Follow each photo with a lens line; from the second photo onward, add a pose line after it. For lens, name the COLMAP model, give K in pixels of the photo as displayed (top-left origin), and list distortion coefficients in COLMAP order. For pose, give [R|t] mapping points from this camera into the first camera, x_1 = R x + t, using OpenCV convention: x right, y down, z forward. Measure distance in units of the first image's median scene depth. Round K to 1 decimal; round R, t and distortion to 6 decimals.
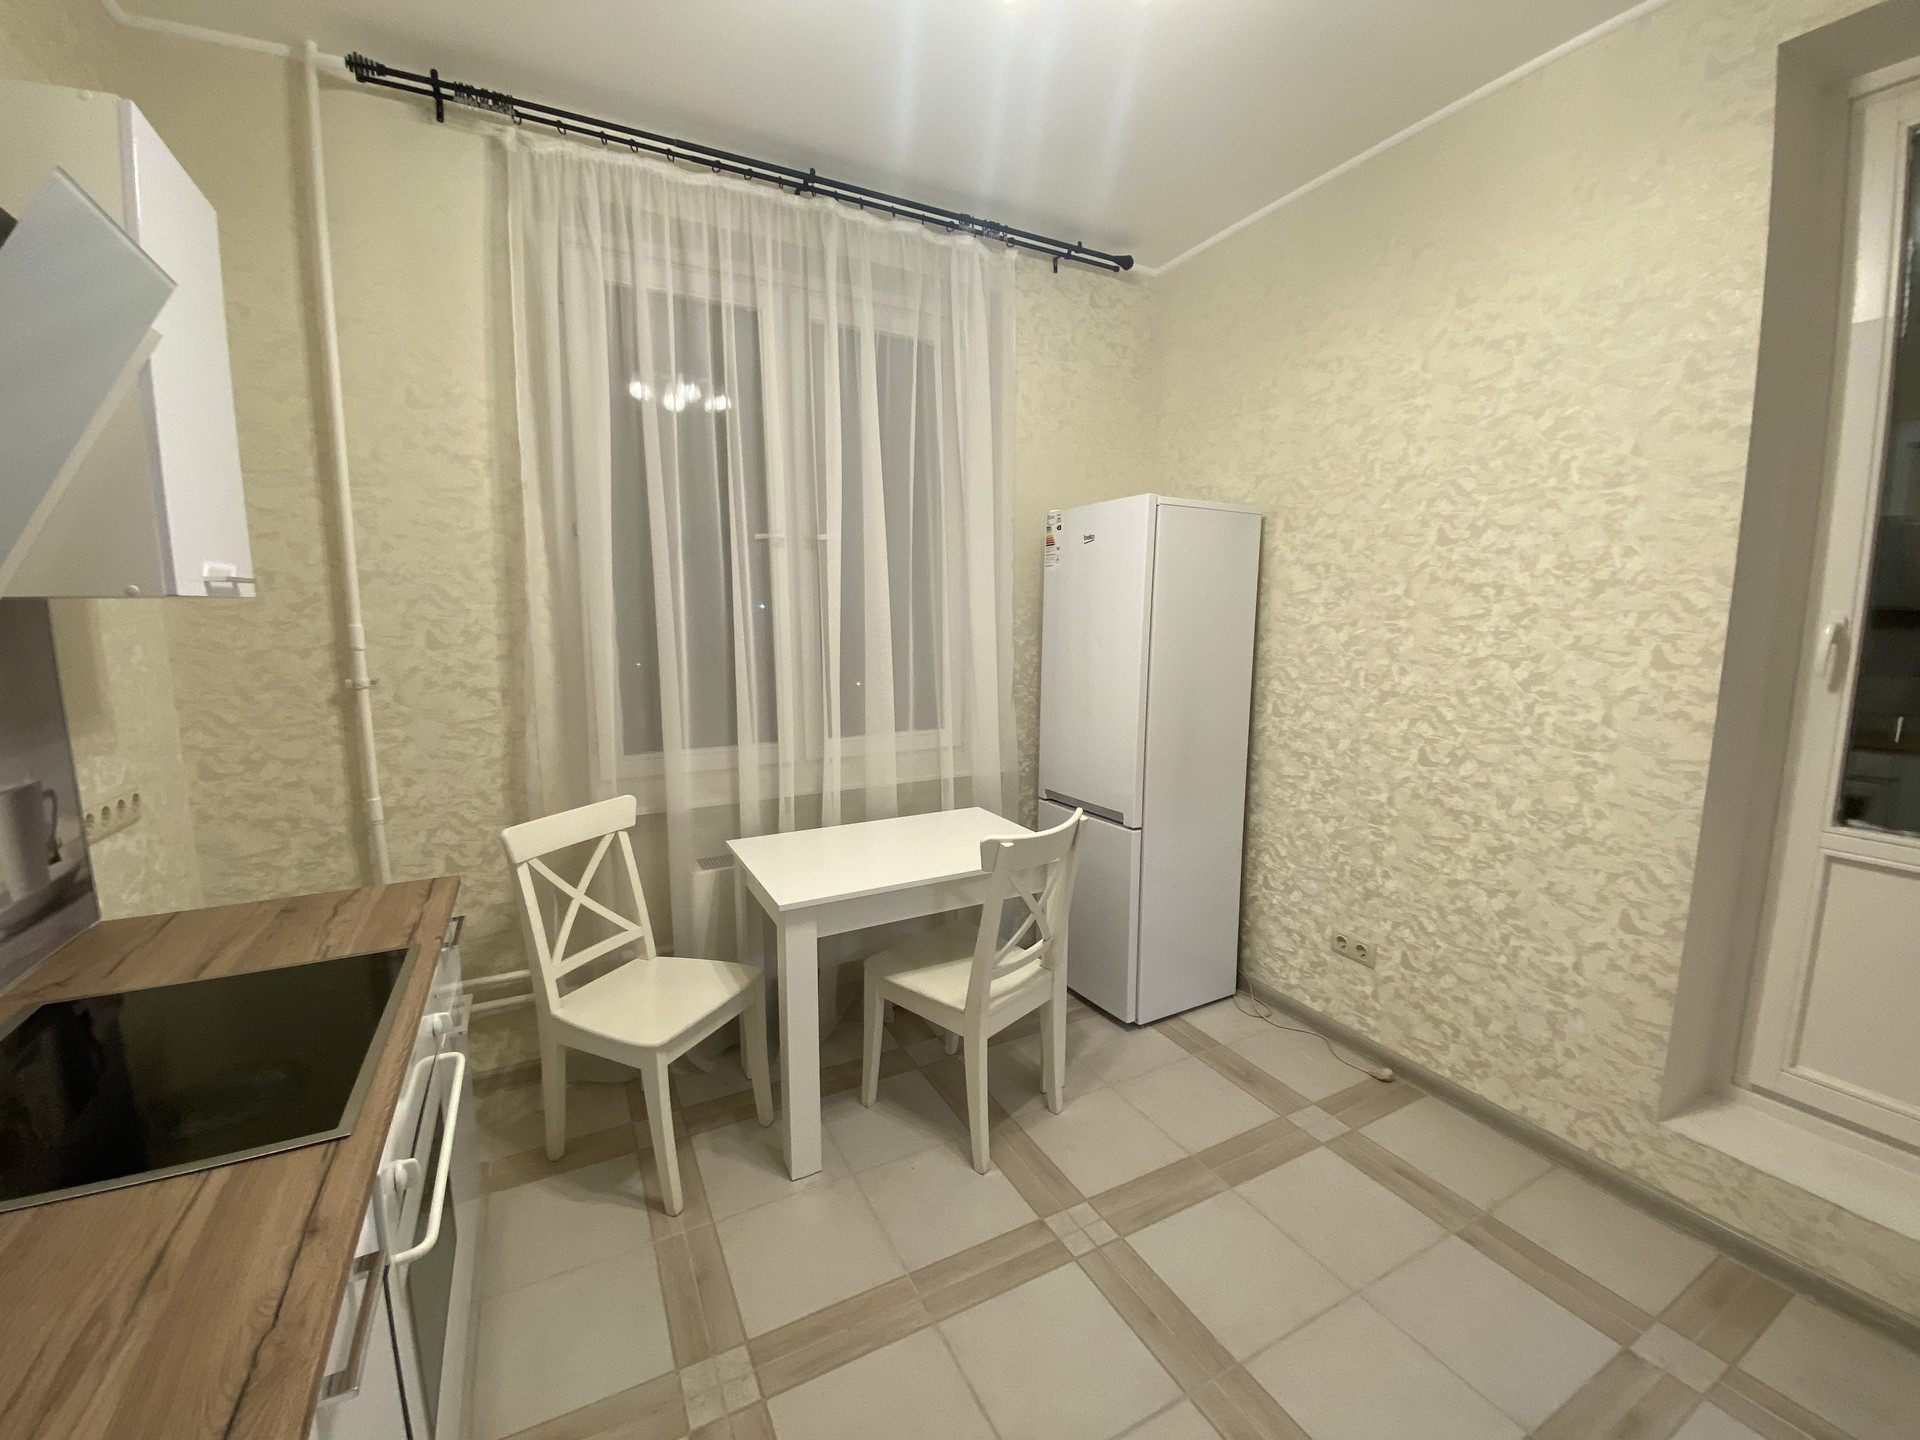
lens RADIAL K [[782.8, 0, 951.4], [0, 782.8, 720.6], [0, 0, 1]] dist [-0.014410, -0.002606]
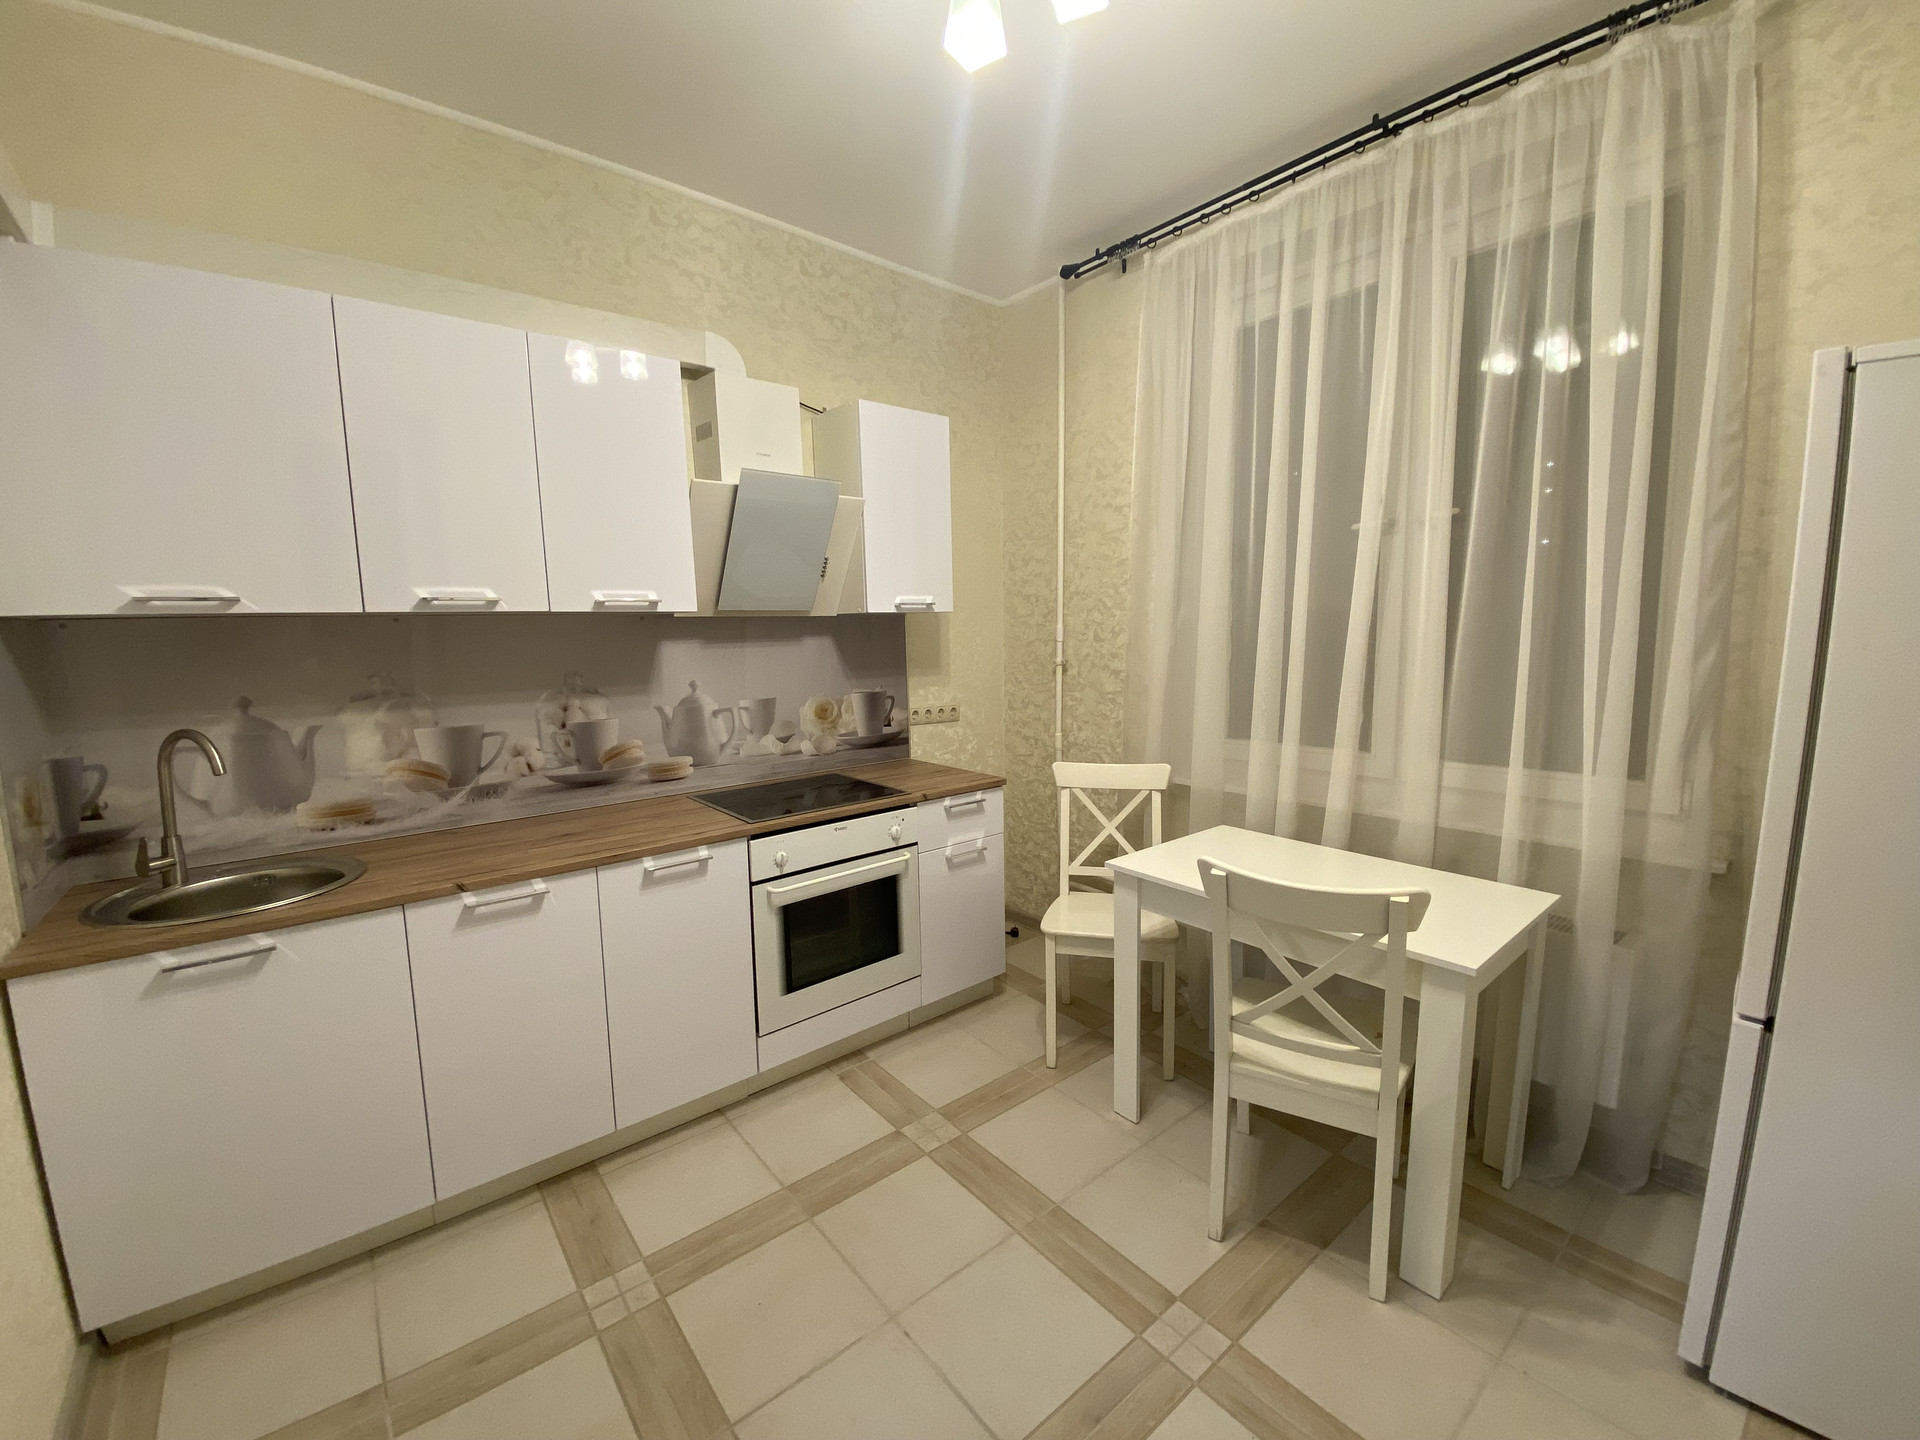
lens RADIAL K [[782.8, 0, 954.6], [0, 782.8, 711.6], [0, 0, 1]] dist [-0.014410, -0.002606]
pose [[0.185607, 0.115770, -0.975780, 0.749055], [-0.106024, 0.989597, 0.097242, -0.073029], [0.976887, 0.085407, 0.195951, 0.455496]]
